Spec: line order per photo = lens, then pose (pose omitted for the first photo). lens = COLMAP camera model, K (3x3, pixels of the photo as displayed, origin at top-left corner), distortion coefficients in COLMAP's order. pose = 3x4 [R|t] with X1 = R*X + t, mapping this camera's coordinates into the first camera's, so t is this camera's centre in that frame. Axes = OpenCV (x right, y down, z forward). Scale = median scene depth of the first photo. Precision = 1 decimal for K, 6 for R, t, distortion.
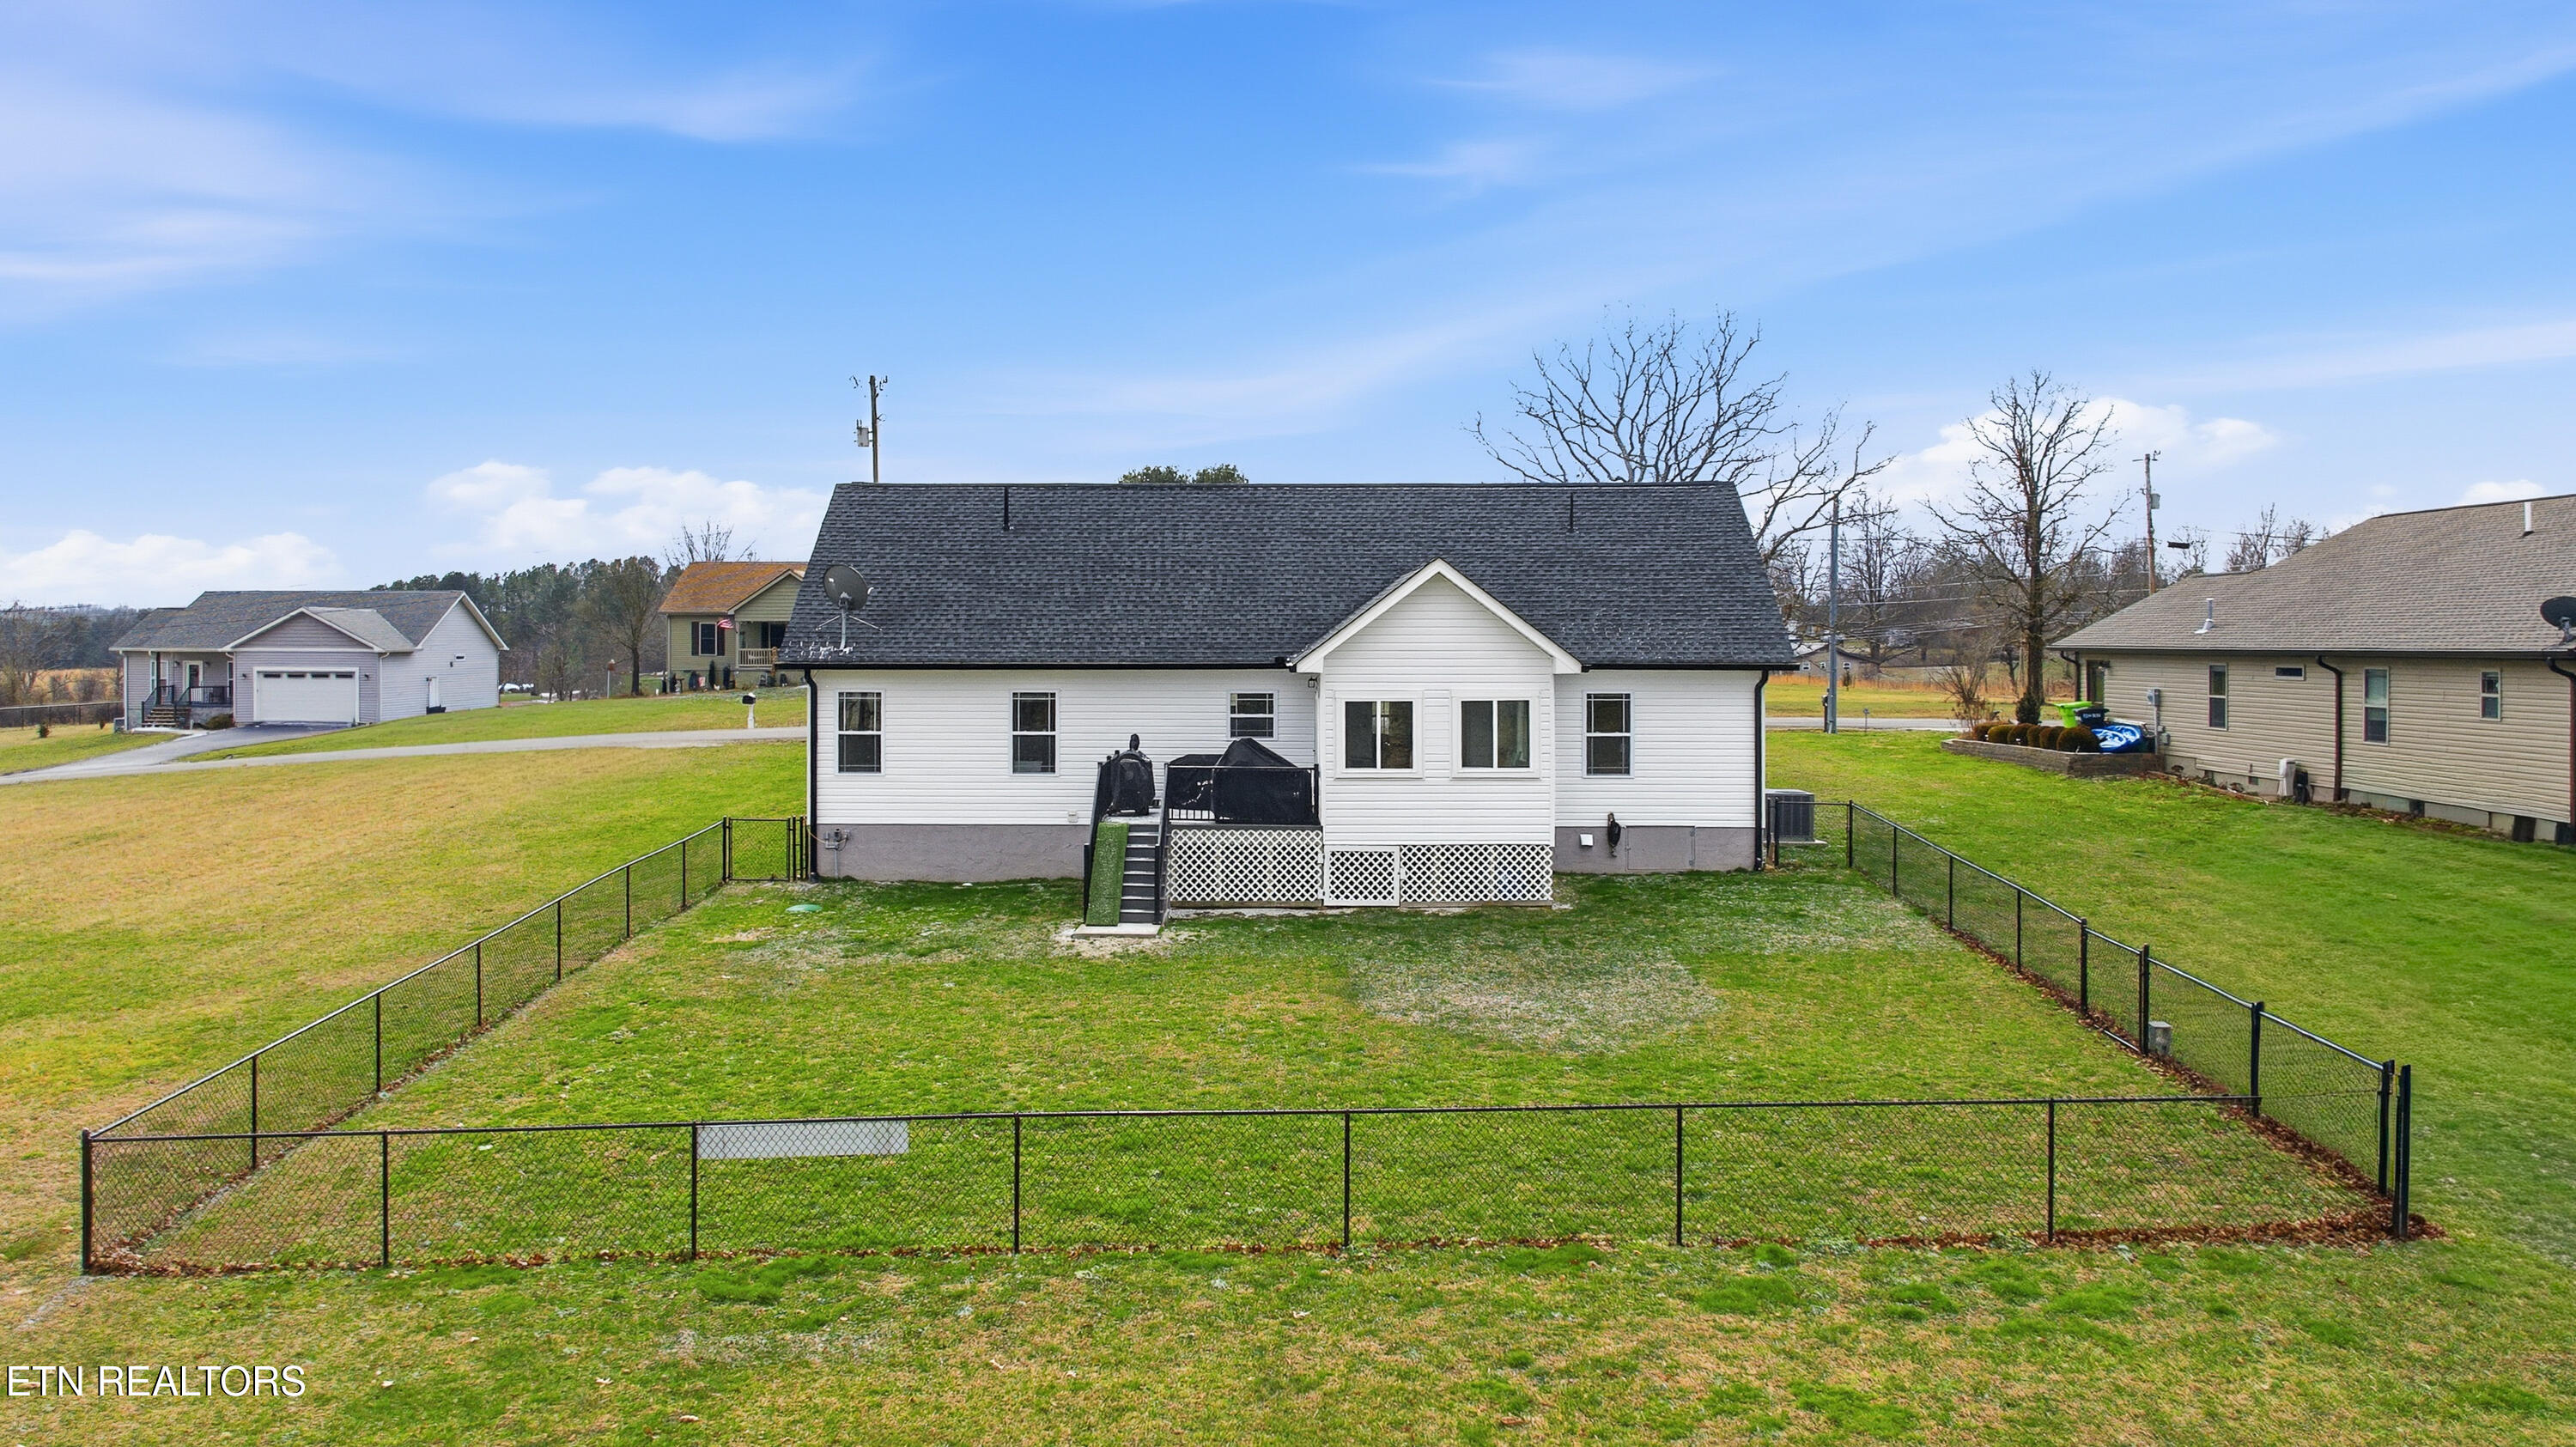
lens RADIAL K [[1947.1, 0, 1216.5], [0, 1947.1, 720.8], [0, 0, 1]] dist [-0.016387, -0.002657]
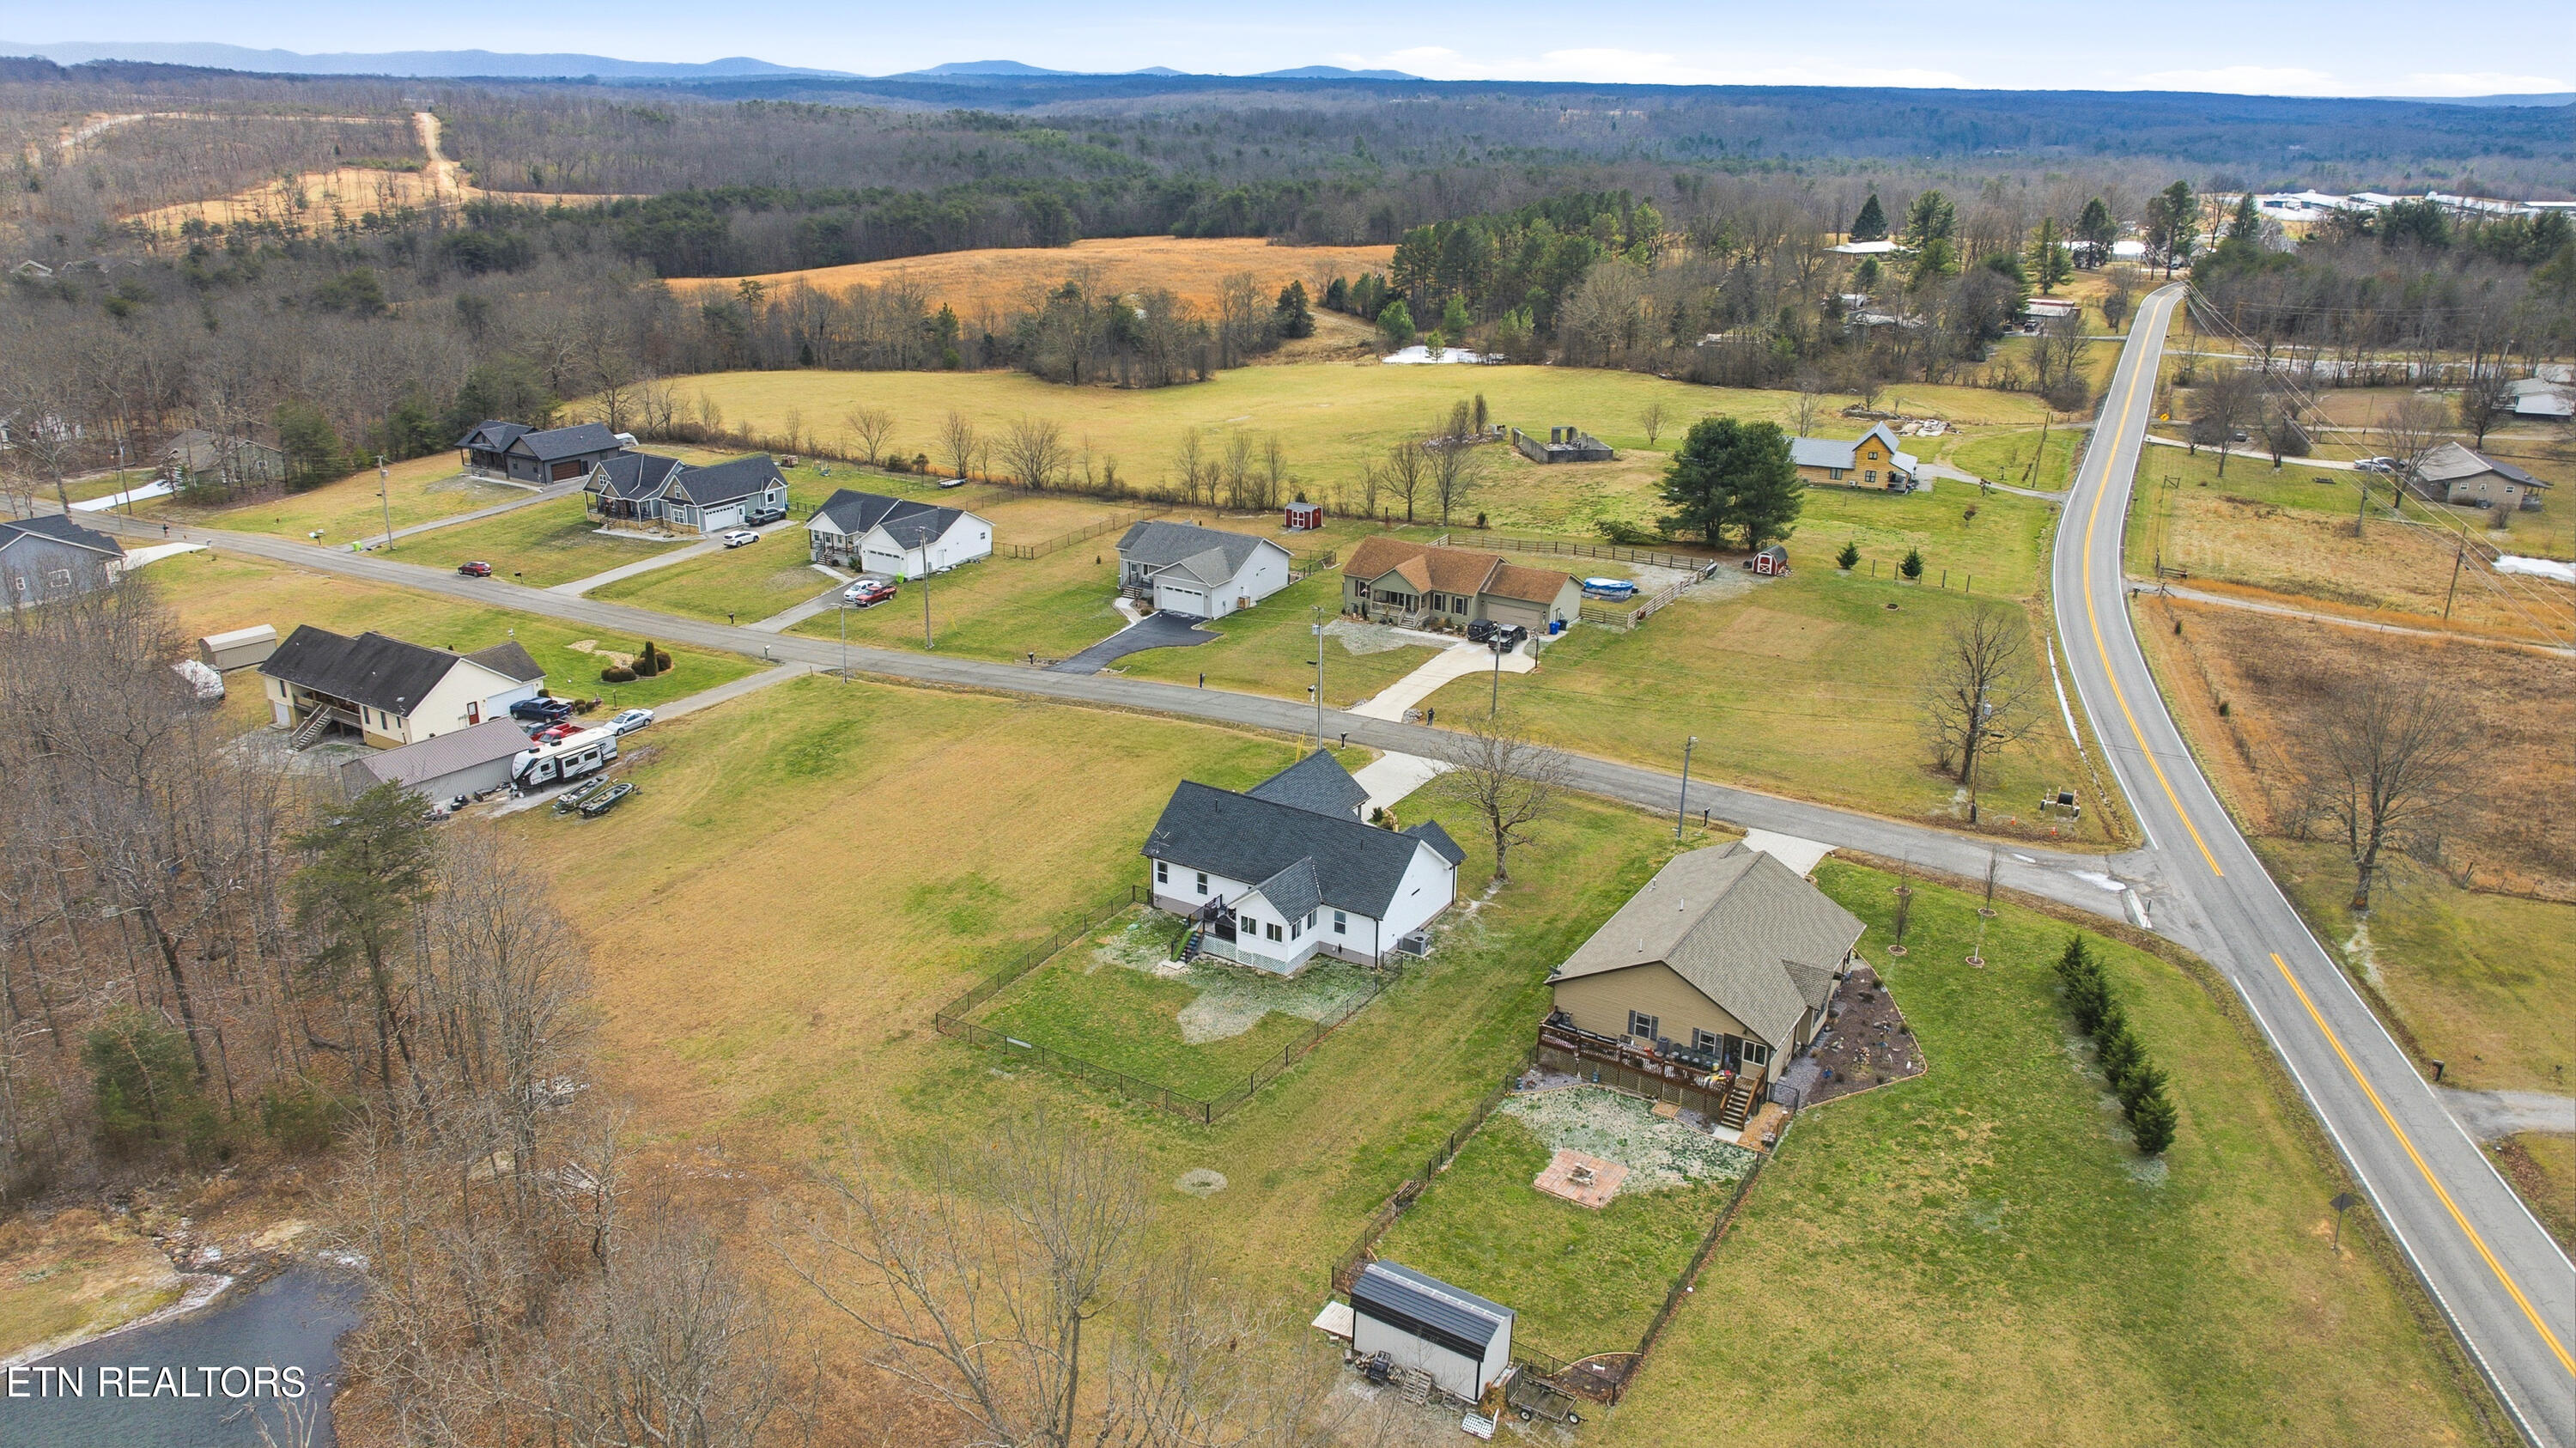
lens RADIAL K [[1795.0, 0, 1288.0], [0, 1795.0, 724.0], [0, 0, 1]] dist [-0.020009, -0.001352]
pose [[0.861538, 0.180128, -0.474664, 1.594459], [-0.031480, 0.952098, 0.304169, -1.313997], [0.506716, -0.247110, 0.825939, -1.614840]]
